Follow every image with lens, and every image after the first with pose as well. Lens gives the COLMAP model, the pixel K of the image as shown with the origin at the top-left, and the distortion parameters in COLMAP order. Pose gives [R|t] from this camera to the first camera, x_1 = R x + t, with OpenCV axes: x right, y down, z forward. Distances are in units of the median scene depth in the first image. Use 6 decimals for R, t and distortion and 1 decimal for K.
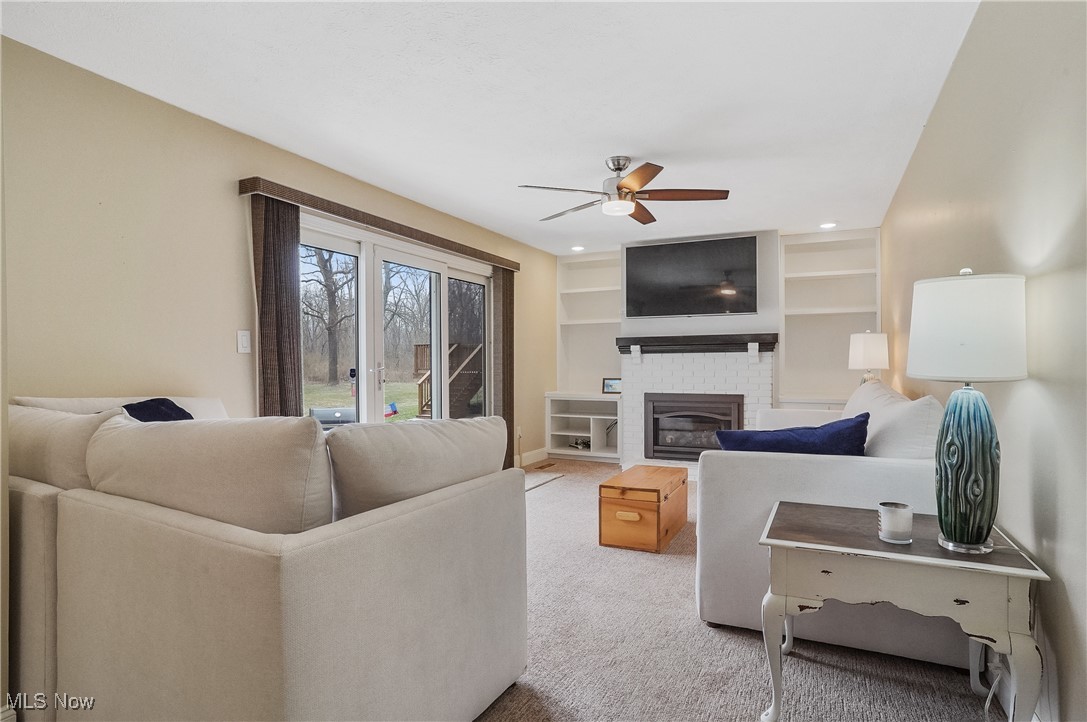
lens RADIAL K [[548.3, 0, 543.5], [0, 548.3, 361.0], [0, 0, 1]] dist [0.003218, 0.002441]
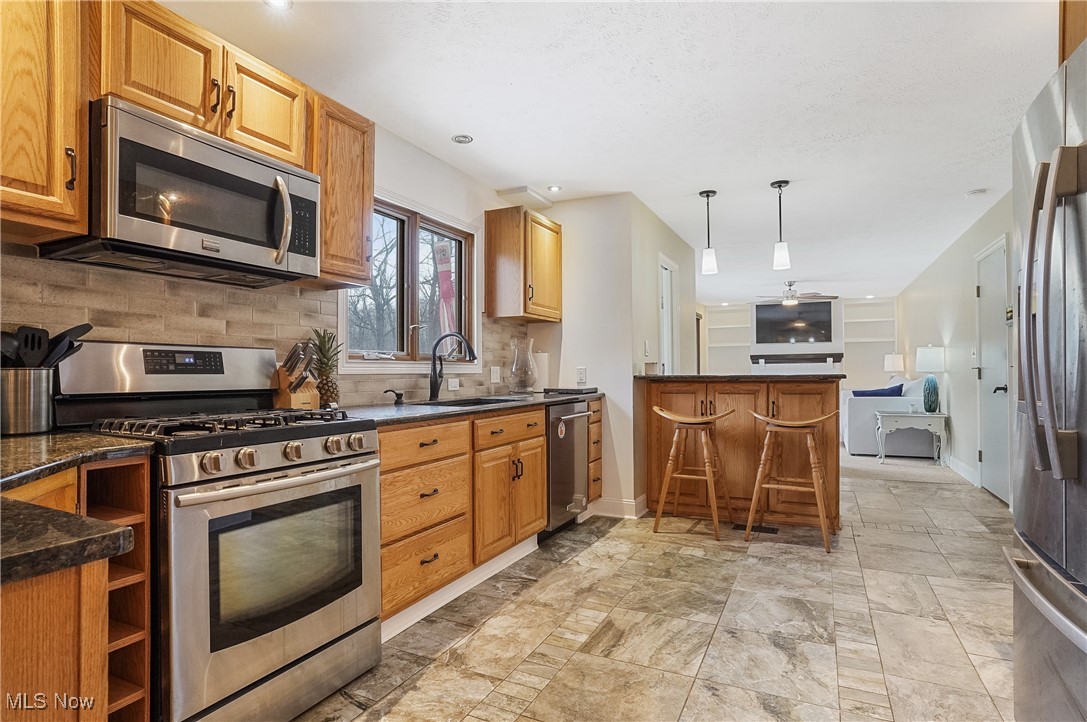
lens RADIAL K [[548.3, 0, 543.5], [0, 548.3, 361.0], [0, 0, 1]] dist [0.003218, 0.002441]
pose [[0.999994, -0.002138, 0.002823, -0.613217], [0.002173, 0.999919, -0.012569, -0.001025], [-0.002796, 0.012575, 0.999917, -0.890289]]
